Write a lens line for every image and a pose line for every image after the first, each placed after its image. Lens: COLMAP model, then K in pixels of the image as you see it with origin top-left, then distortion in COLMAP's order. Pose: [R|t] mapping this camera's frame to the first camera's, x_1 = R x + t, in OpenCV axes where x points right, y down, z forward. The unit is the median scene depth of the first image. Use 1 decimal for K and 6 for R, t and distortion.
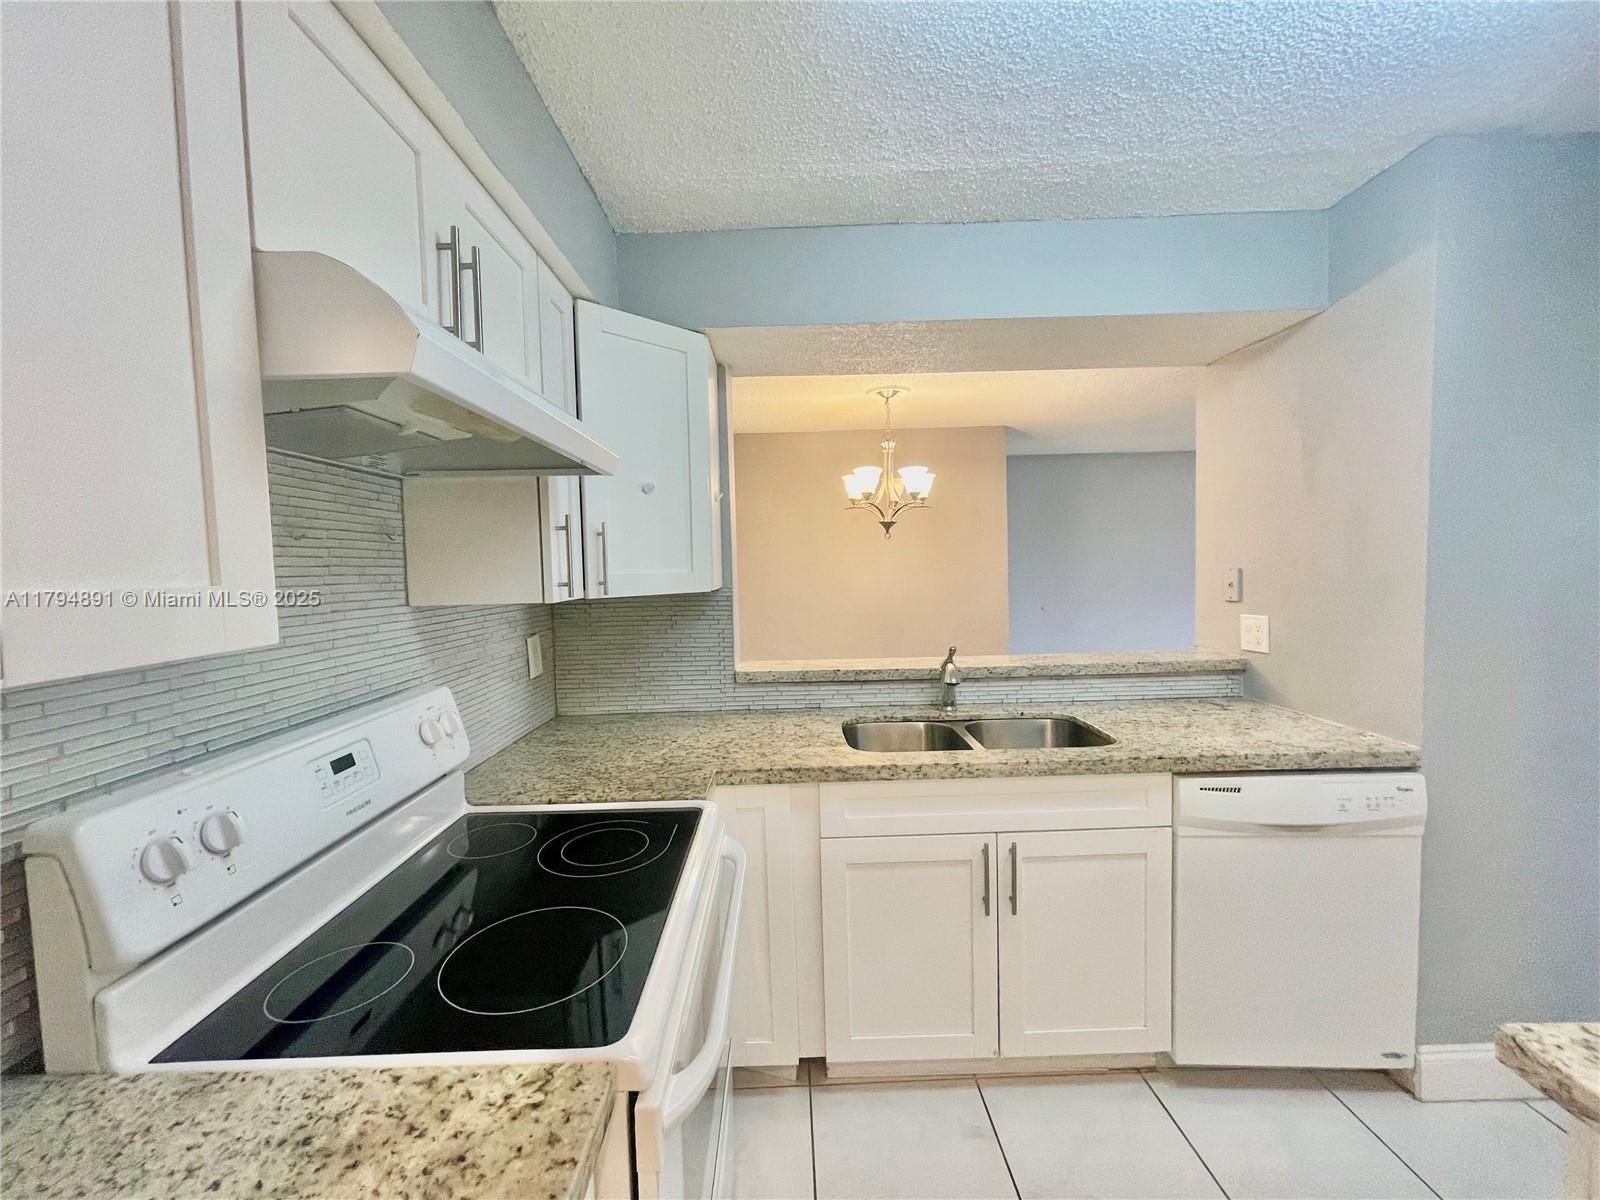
lens RADIAL K [[645.4, 0, 791.7], [0, 645.4, 597.0], [0, 0, 1]] dist [-0.006219, 0.006509]
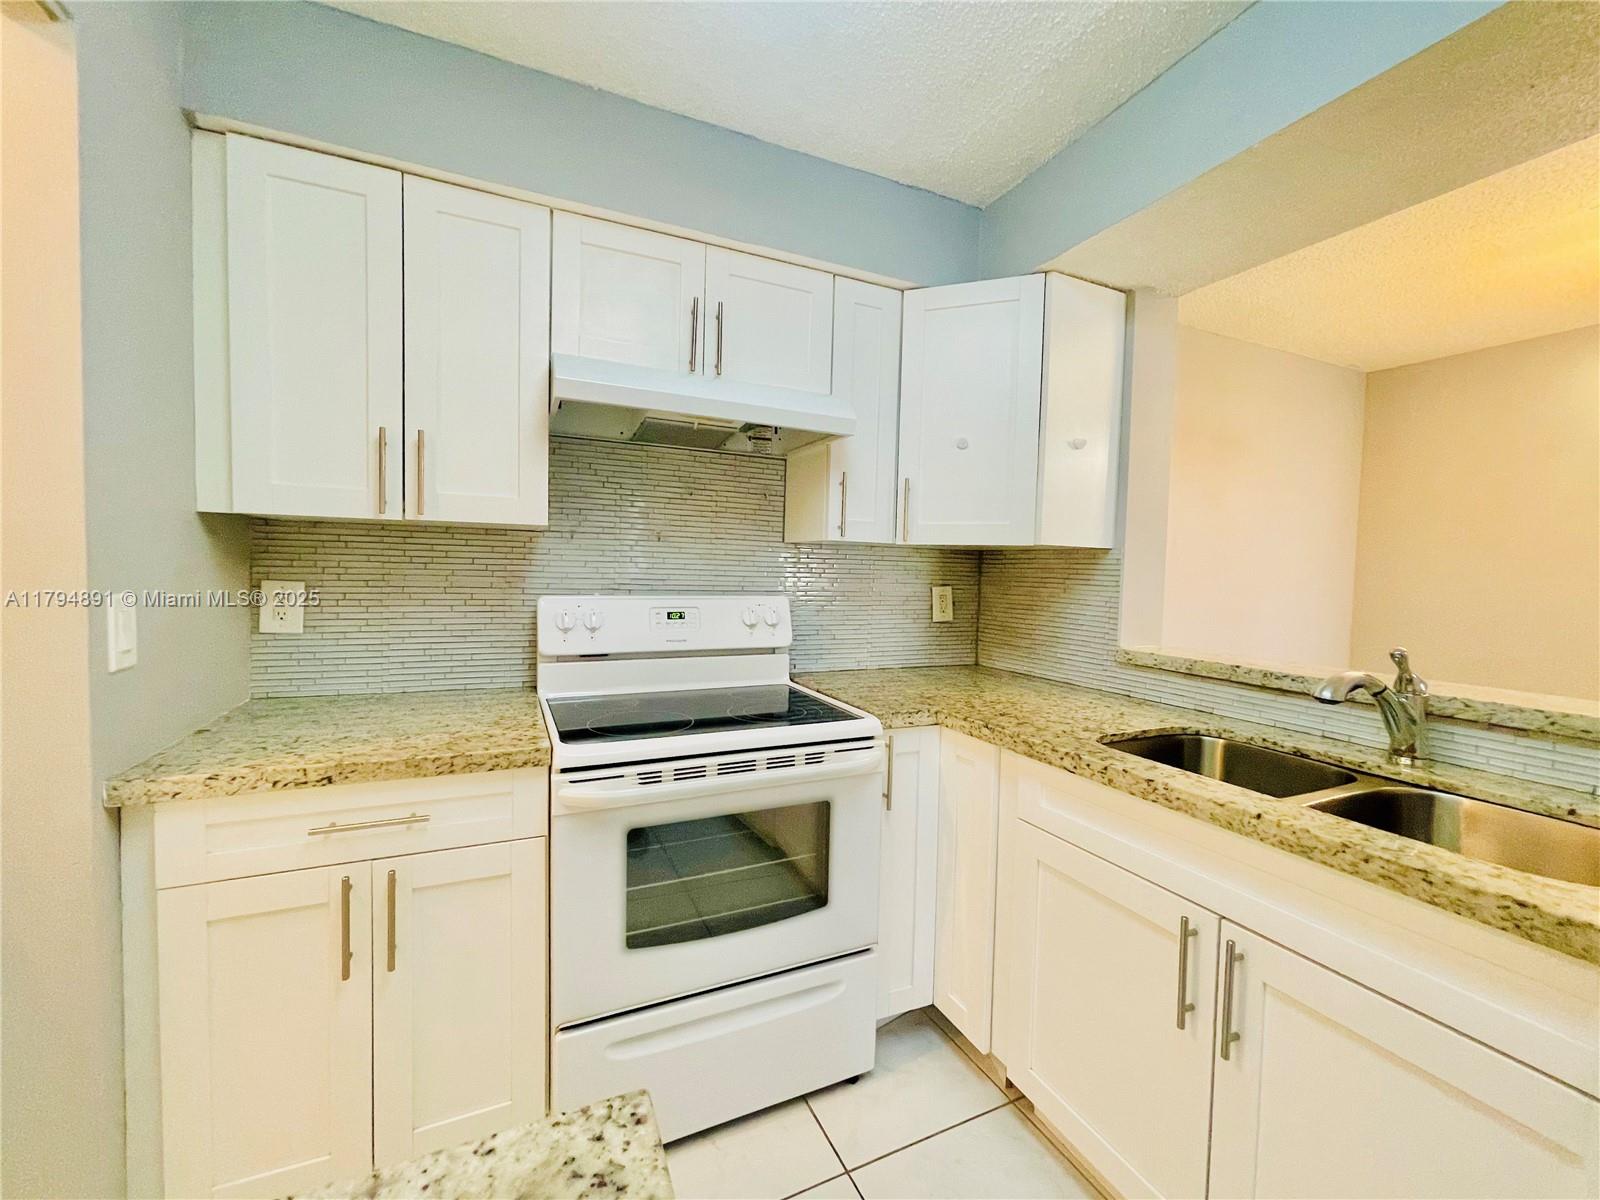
lens RADIAL K [[645.4, 0, 791.7], [0, 645.4, 597.0], [0, 0, 1]] dist [-0.006219, 0.006509]
pose [[0.408250, 0.074522, -0.909823, 0.707780], [-0.081194, 0.995676, 0.045122, 0.062607], [0.909252, 0.055451, 0.412535, 0.350294]]
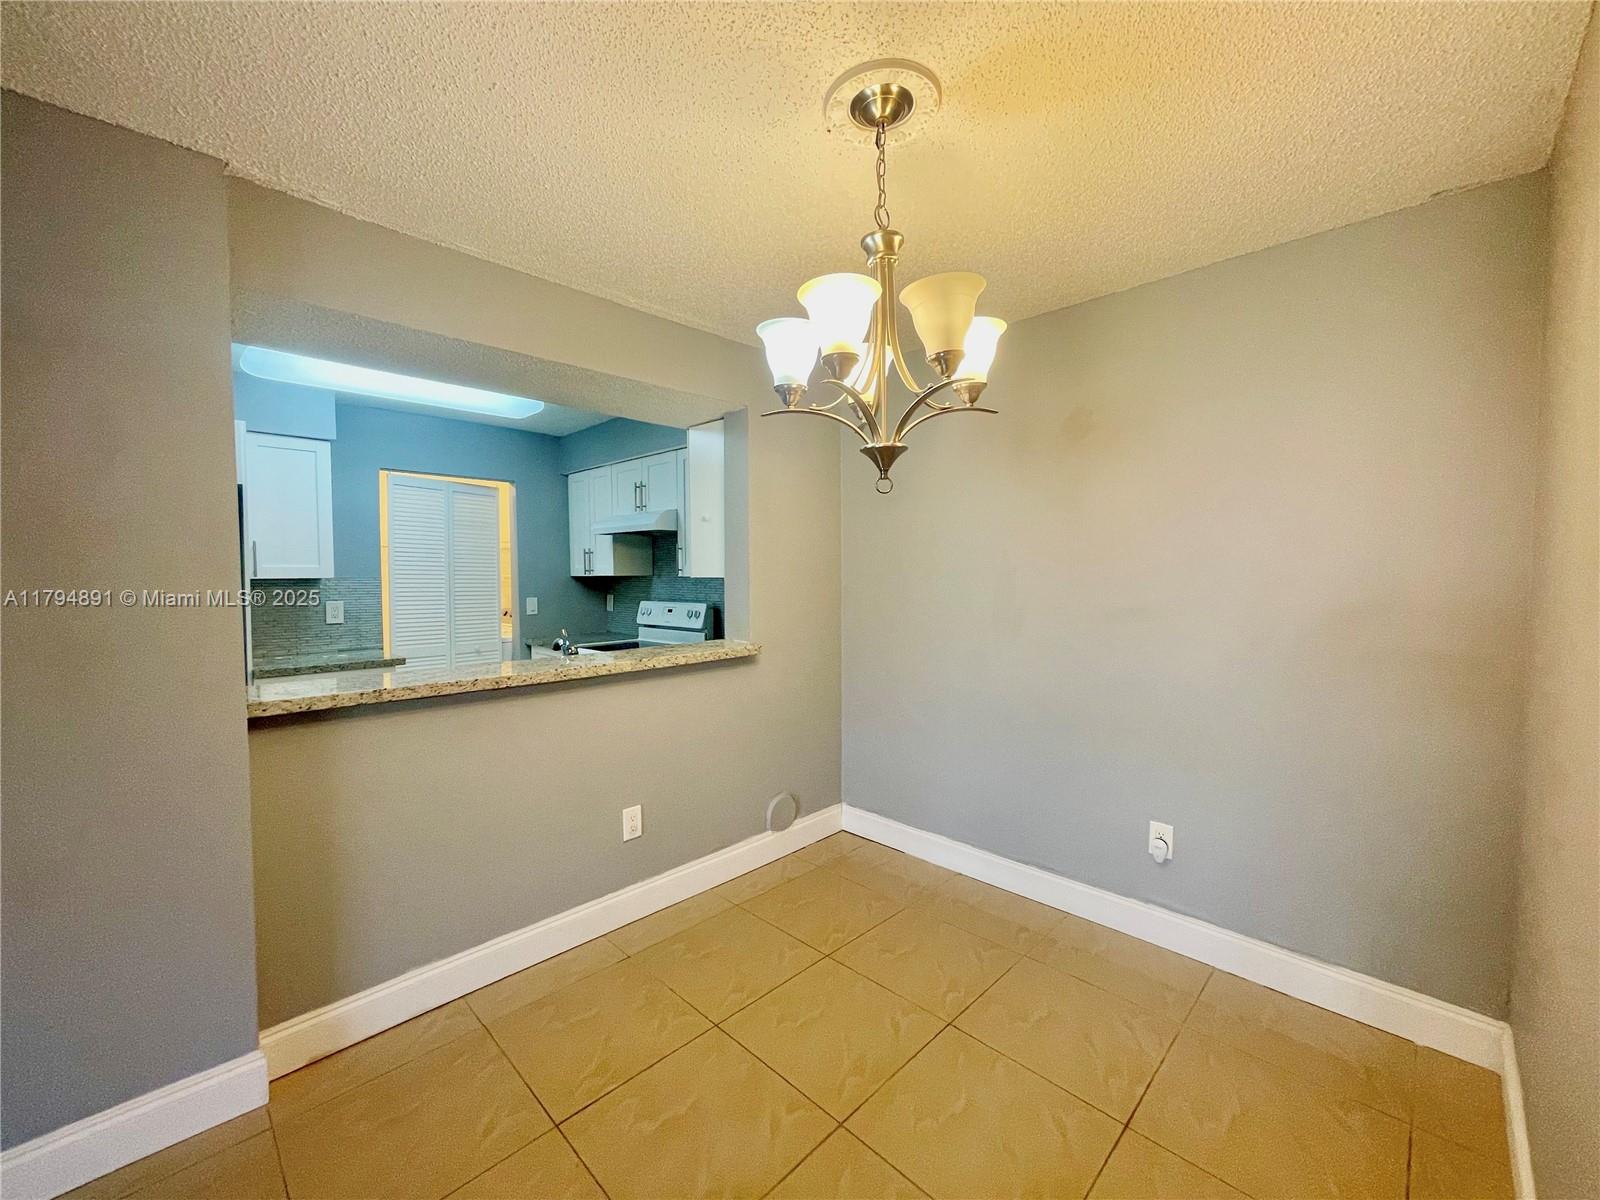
lens RADIAL K [[645.4, 0, 791.7], [0, 645.4, 597.0], [0, 0, 1]] dist [-0.006219, 0.006509]
pose [[-0.716546, 0.053350, -0.695496, 1.079535], [-0.014838, 0.995679, 0.091664, -0.150160], [0.697382, 0.076002, -0.712659, 2.950633]]
